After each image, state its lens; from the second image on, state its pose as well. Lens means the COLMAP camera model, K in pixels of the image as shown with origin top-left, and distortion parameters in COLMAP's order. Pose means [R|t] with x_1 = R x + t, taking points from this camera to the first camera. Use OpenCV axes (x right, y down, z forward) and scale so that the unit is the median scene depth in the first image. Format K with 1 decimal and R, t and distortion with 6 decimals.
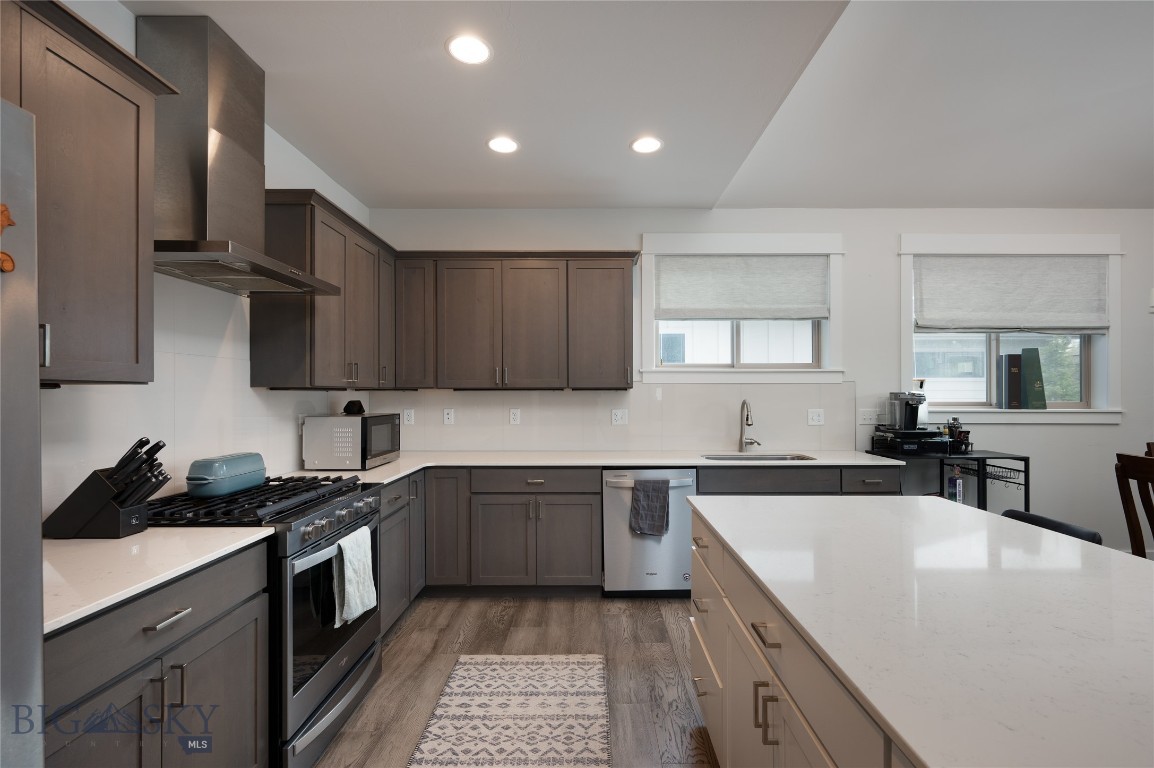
lens RADIAL K [[515.4, 0, 577.0], [0, 515.4, 384.0], [0, 0, 1]] dist [0.001202, 0.000181]
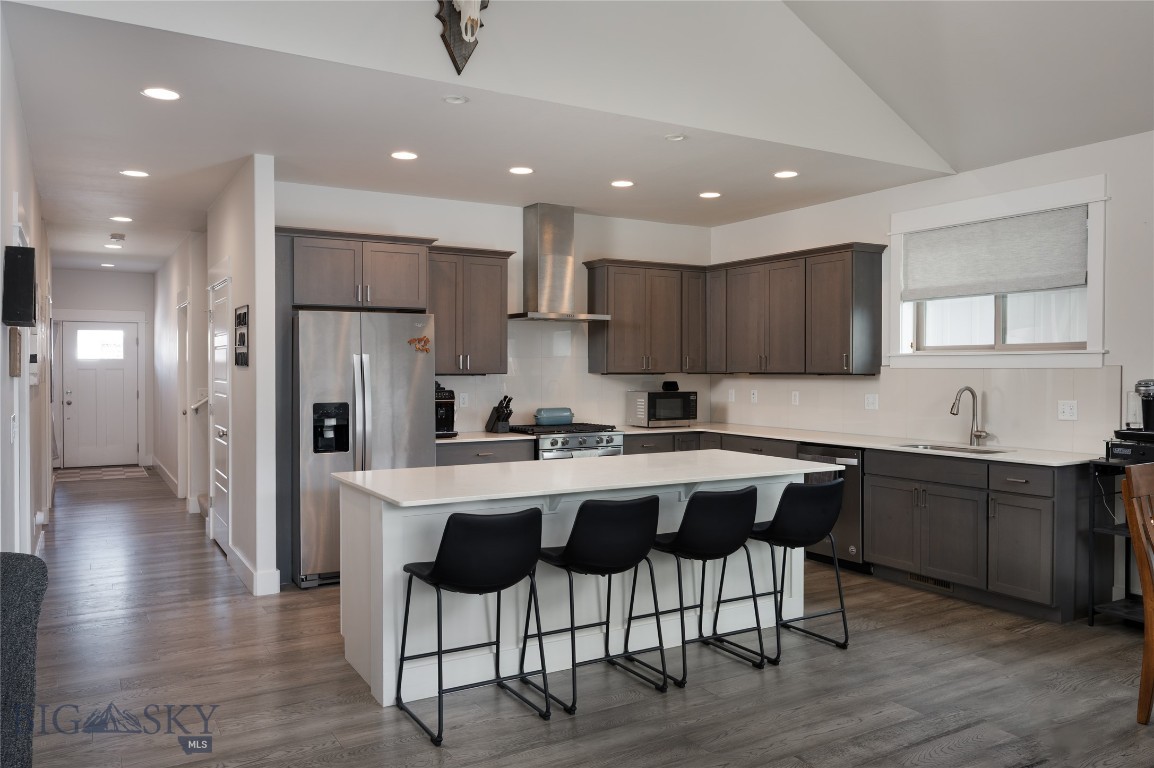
lens RADIAL K [[851.9, 0, 577.0], [0, 851.9, 384.0], [0, 0, 1]] dist [-0.000340, -0.001554]
pose [[0.506665, 0.016010, -0.861995, 1.219969], [0.015463, 0.999498, 0.027653, -0.025323], [0.862005, -0.027340, 0.506163, -0.332214]]
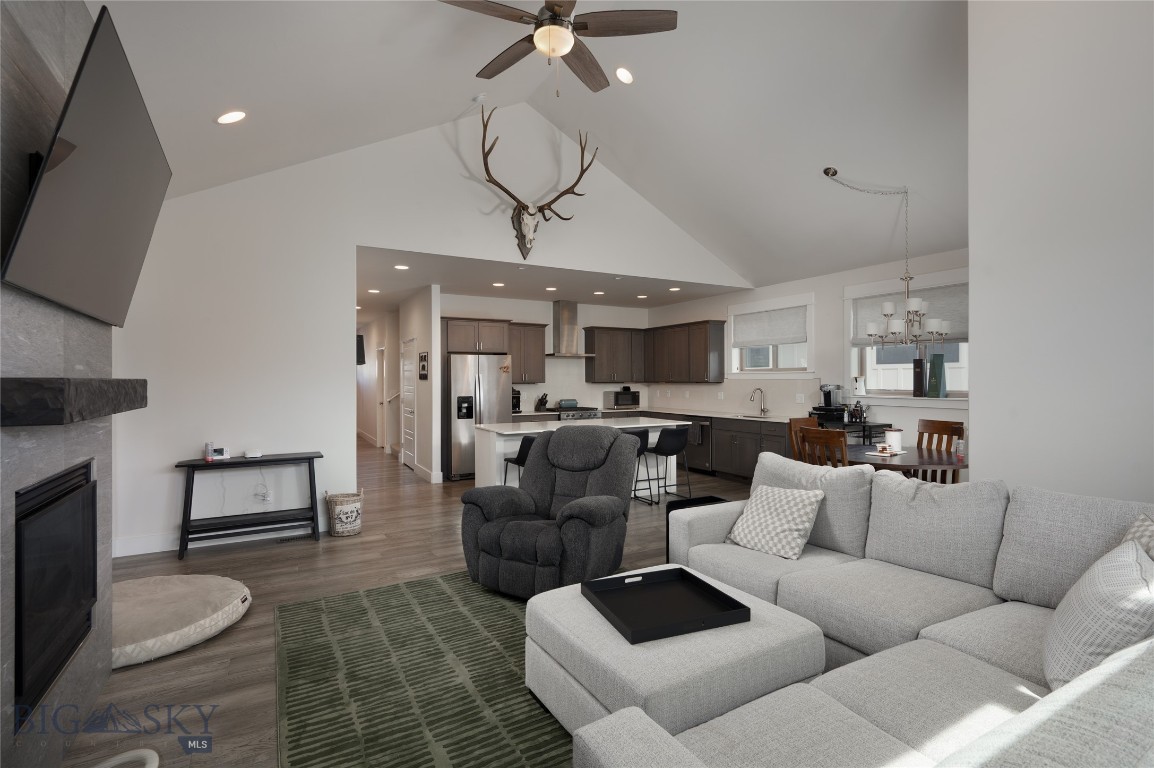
lens RADIAL K [[536.4, 0, 577.0], [0, 536.4, 384.0], [0, 0, 1]] dist [-0.000066, 0.000028]
pose [[0.485974, 0.005485, -0.873956, 1.693681], [0.019393, 0.999666, 0.017057, -0.031432], [0.873758, -0.025238, 0.485705, -0.557663]]
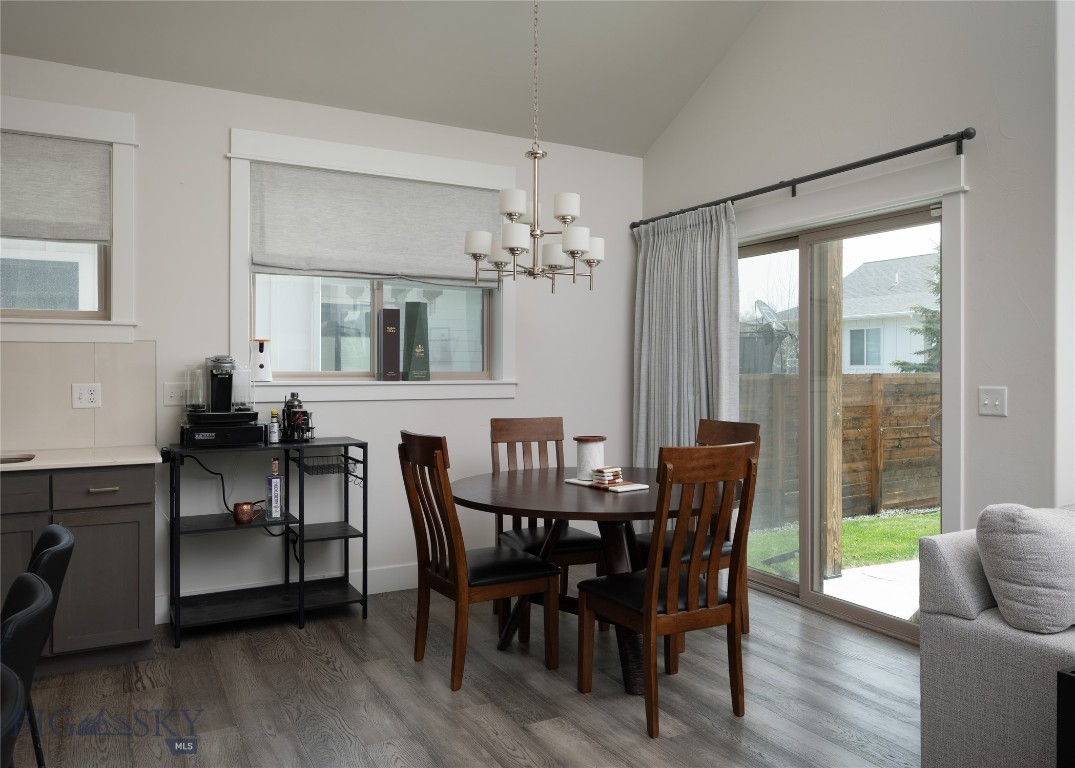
lens RADIAL K [[782.4, 0, 537.5], [0, 782.4, 384.0], [0, 0, 1]] dist [-0.000714, 0.000051]
pose [[0.878696, -0.010203, 0.477273, 0.488176], [-0.006681, 0.999411, 0.033665, 0.012747], [-0.477335, -0.032770, 0.878110, -0.120145]]
